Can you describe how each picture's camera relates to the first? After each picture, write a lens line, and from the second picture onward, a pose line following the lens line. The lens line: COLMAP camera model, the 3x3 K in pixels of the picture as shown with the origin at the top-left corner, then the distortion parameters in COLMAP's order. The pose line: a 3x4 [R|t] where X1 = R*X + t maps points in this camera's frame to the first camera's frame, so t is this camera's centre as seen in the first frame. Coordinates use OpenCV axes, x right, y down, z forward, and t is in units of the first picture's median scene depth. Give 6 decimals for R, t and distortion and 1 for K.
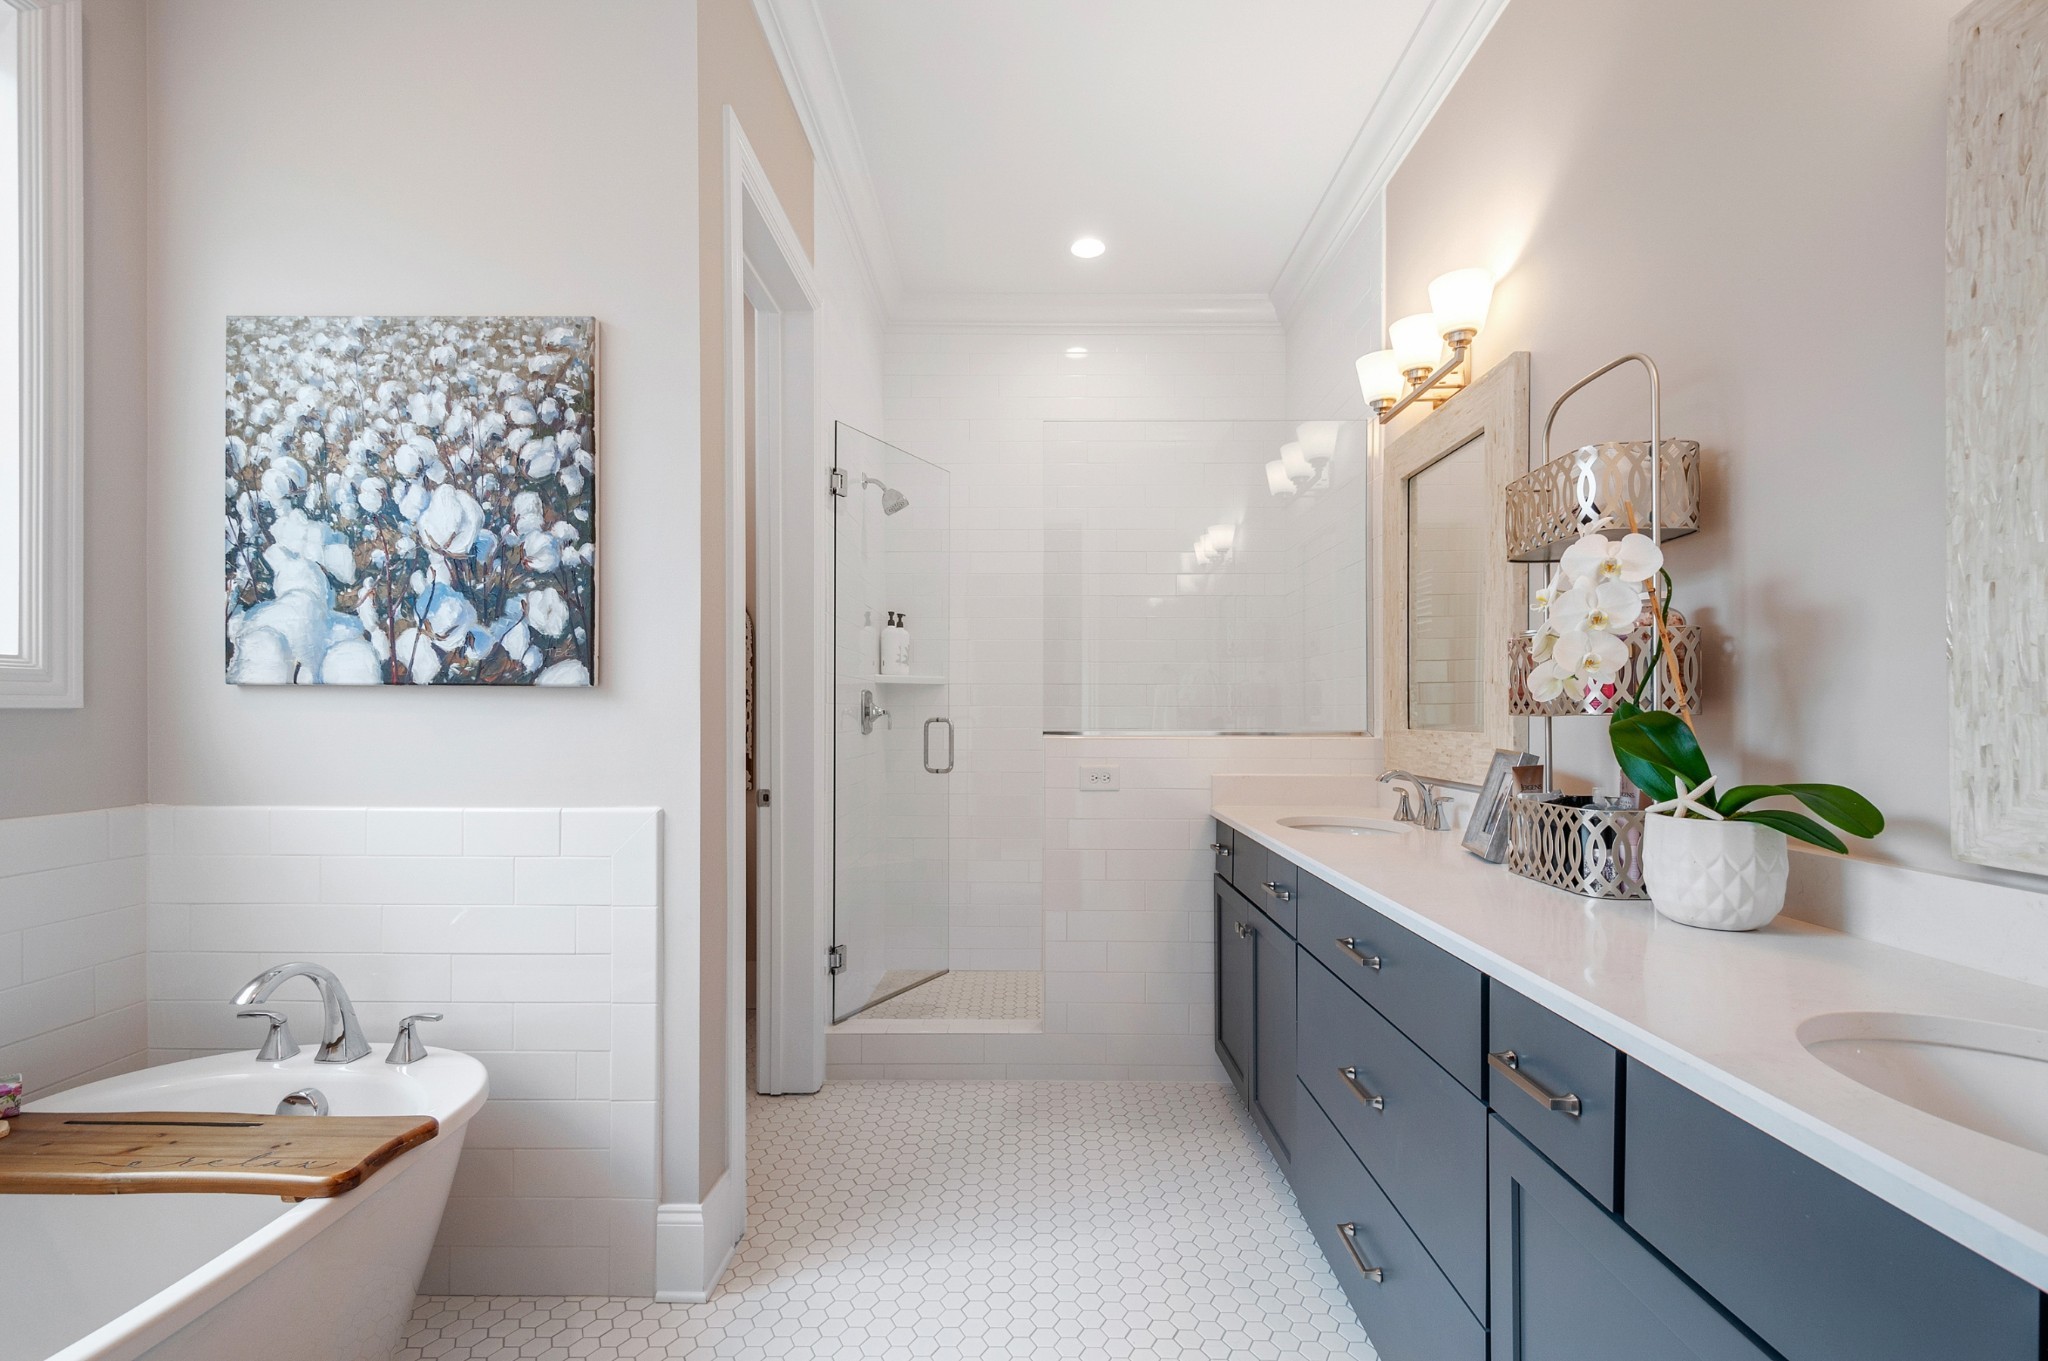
lens RADIAL K [[903.8, 0, 1055.3], [0, 903.8, 719.1], [0, 0, 1]] dist [0.016301, -0.003196]
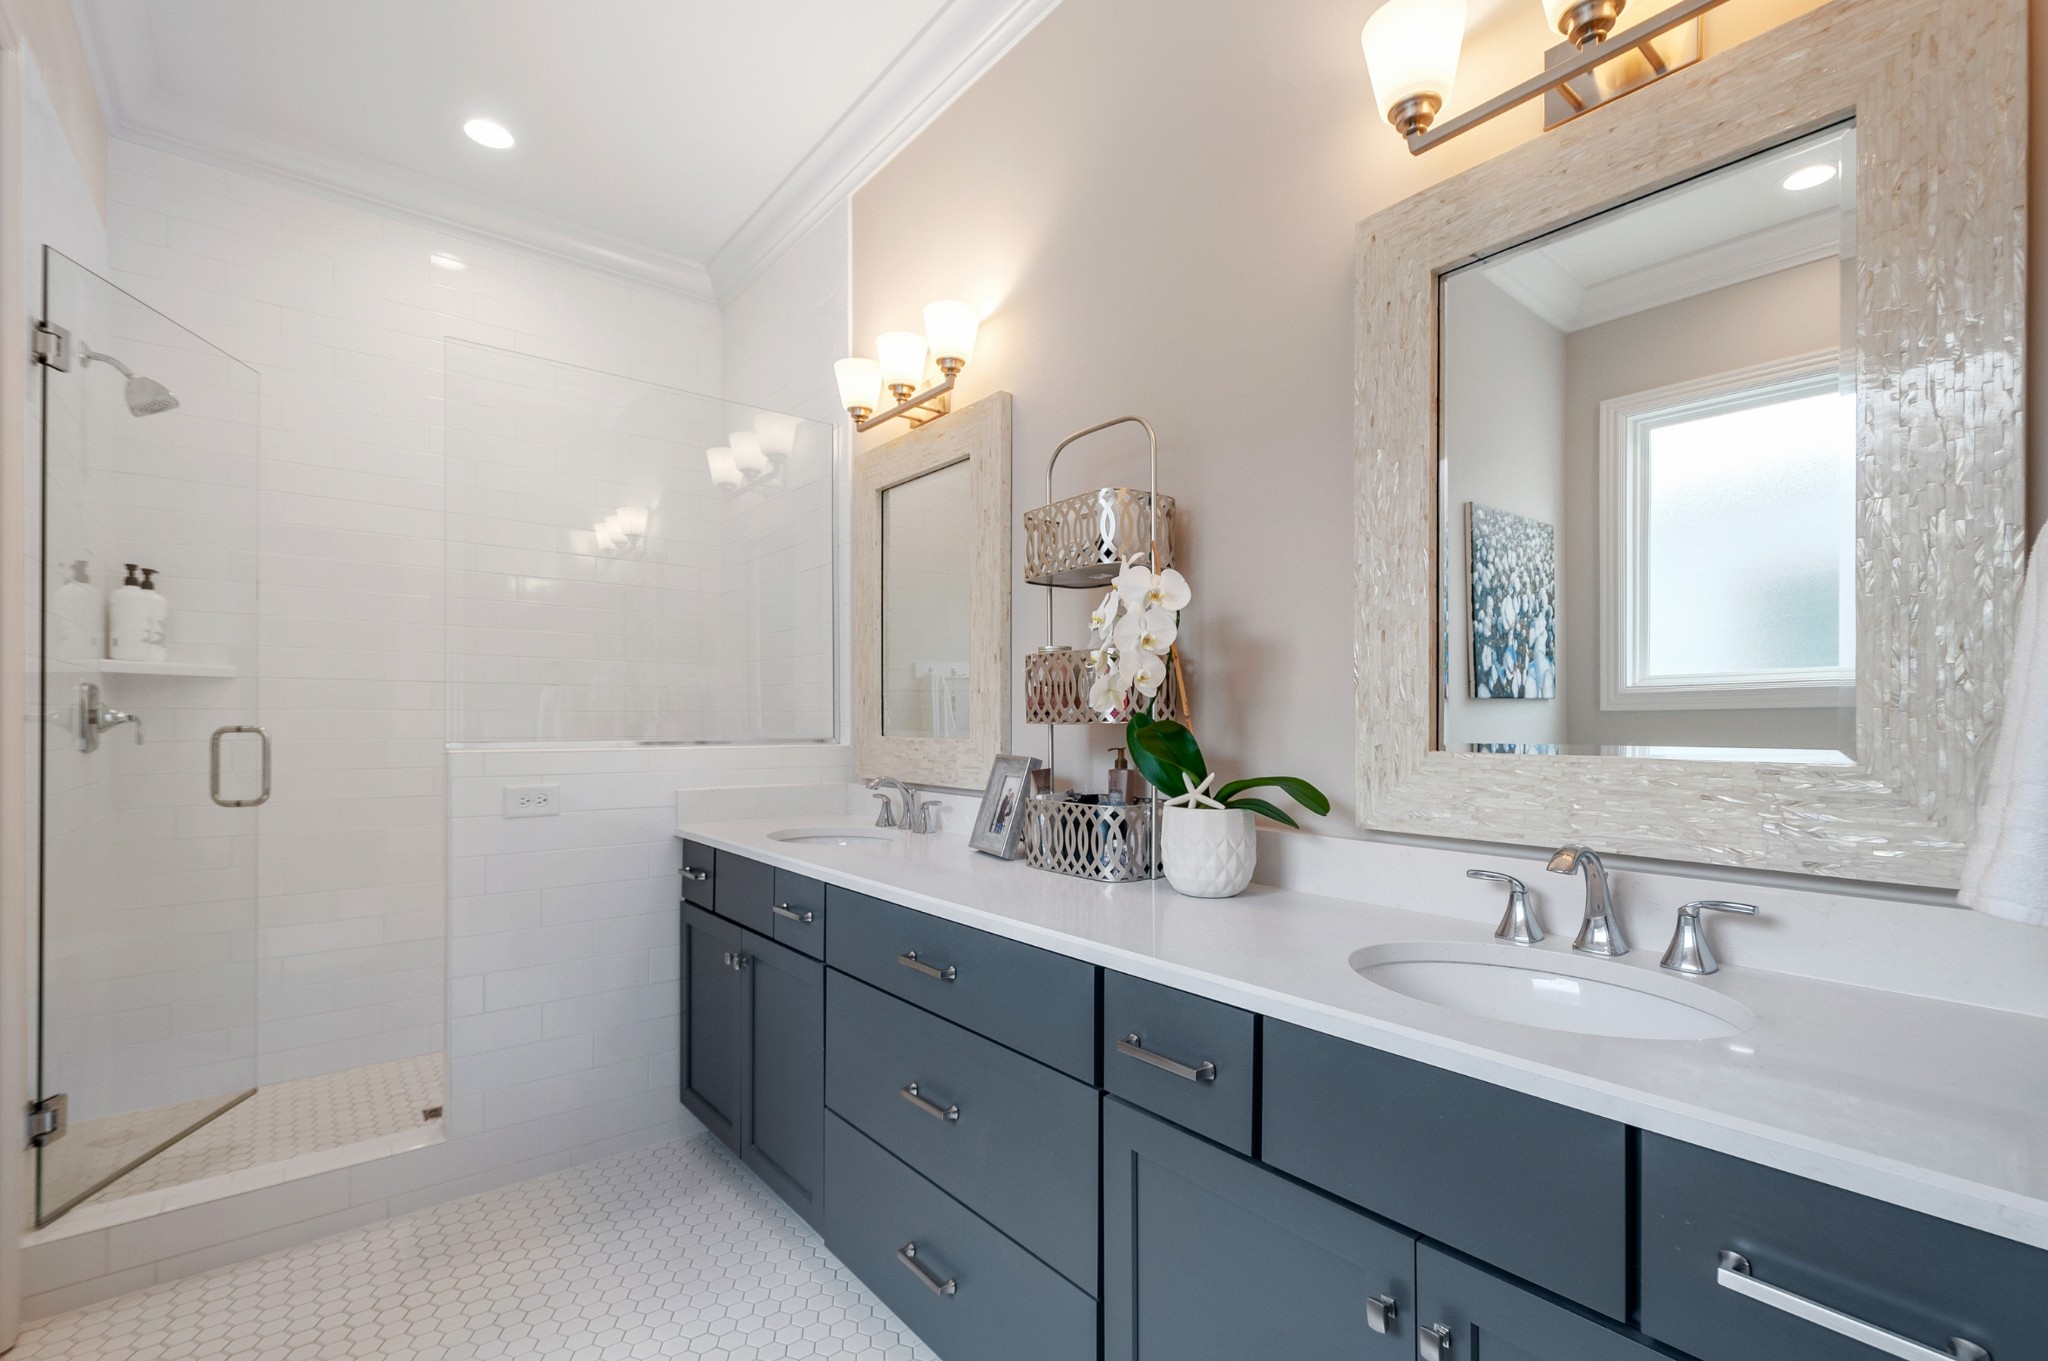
lens RADIAL K [[903.8, 0, 1044.3], [0, 903.8, 723.5], [0, 0, 1]] dist [0.016301, -0.003196]
pose [[0.780583, -0.001945, 0.625049, -0.110488], [0.002615, 0.999997, -0.000155, -0.002465], [-0.625047, 0.001756, 0.780585, 0.095782]]
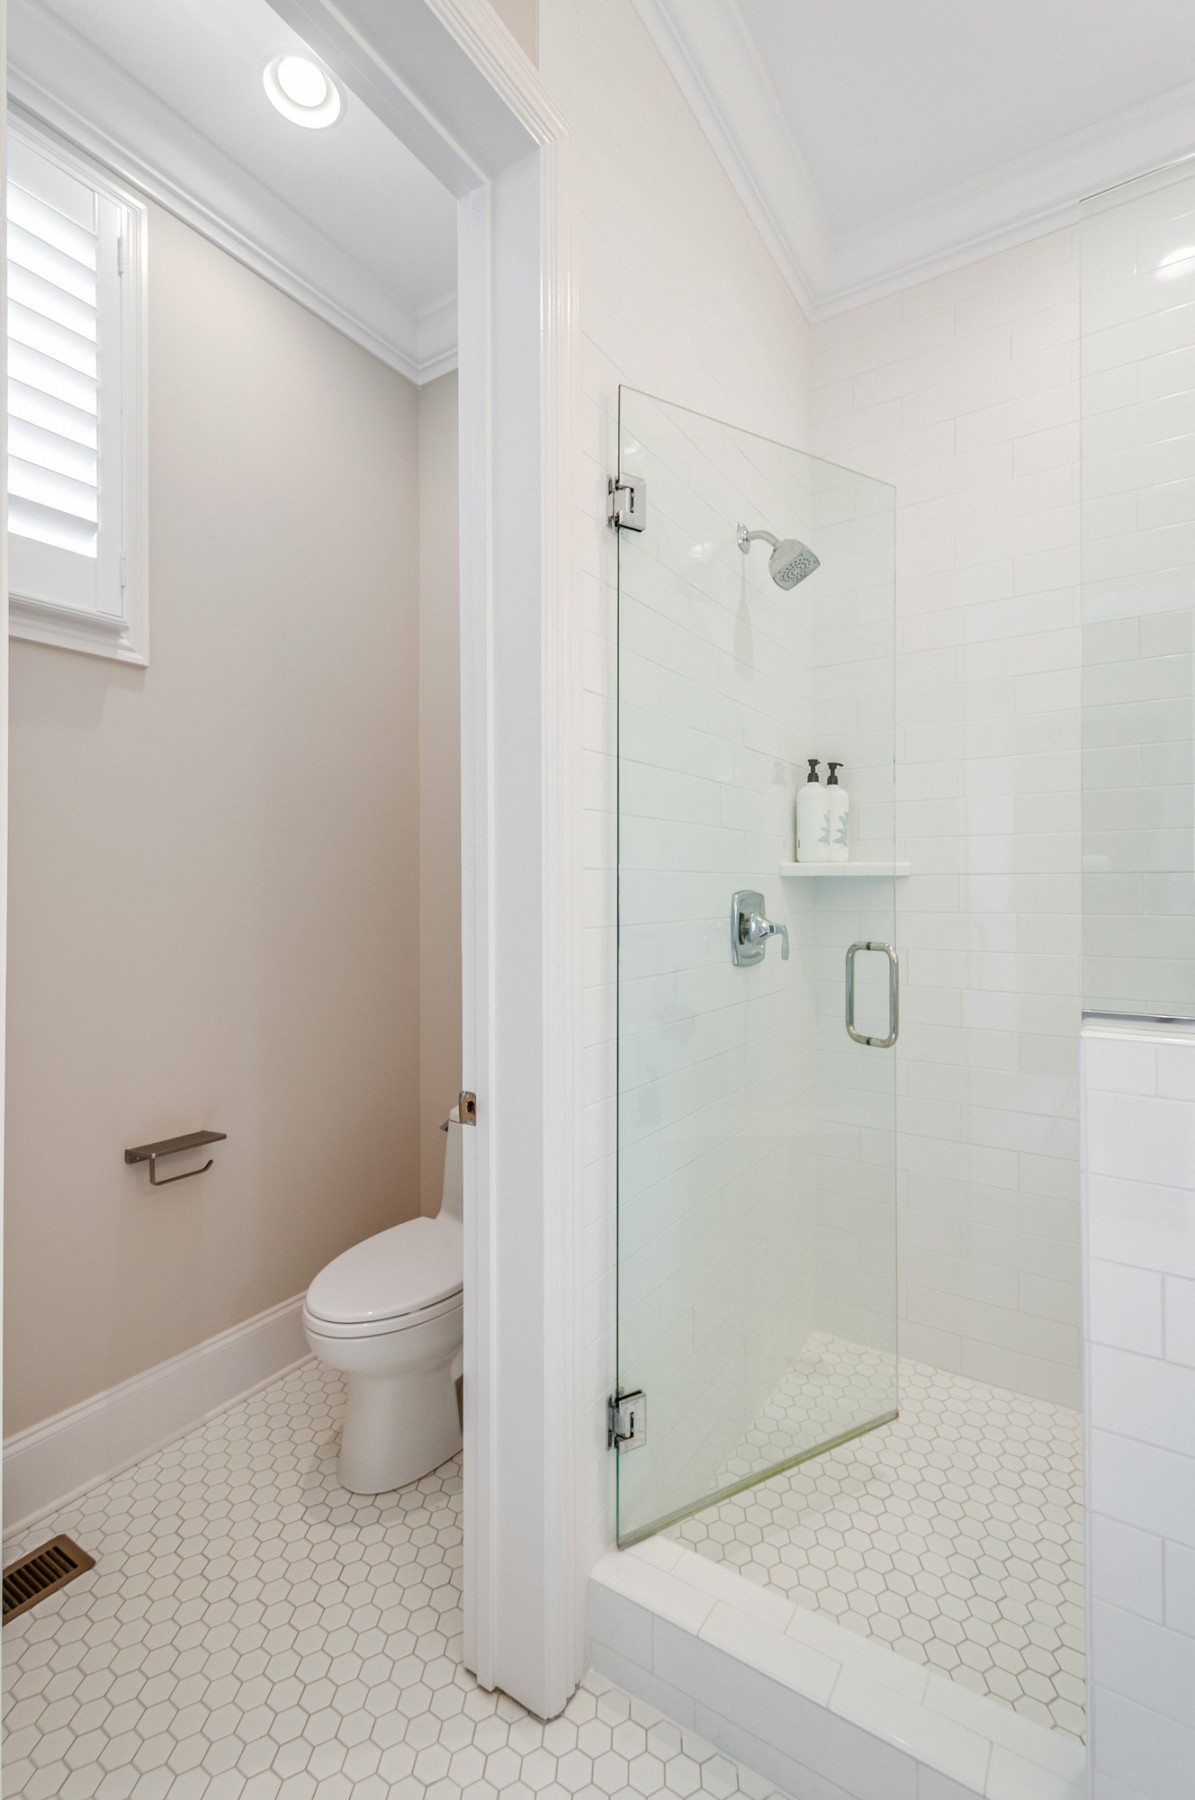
lens RADIAL K [[794.4, 0, 631.5], [0, 794.4, 873.2], [0, 0, 1]] dist [0.016301, -0.003196]
pose [[0.833426, -0.005514, -0.552604, 0.018580], [-0.007035, 0.999763, -0.020586, -0.041103], [0.552586, 0.021044, 0.833190, 0.669384]]
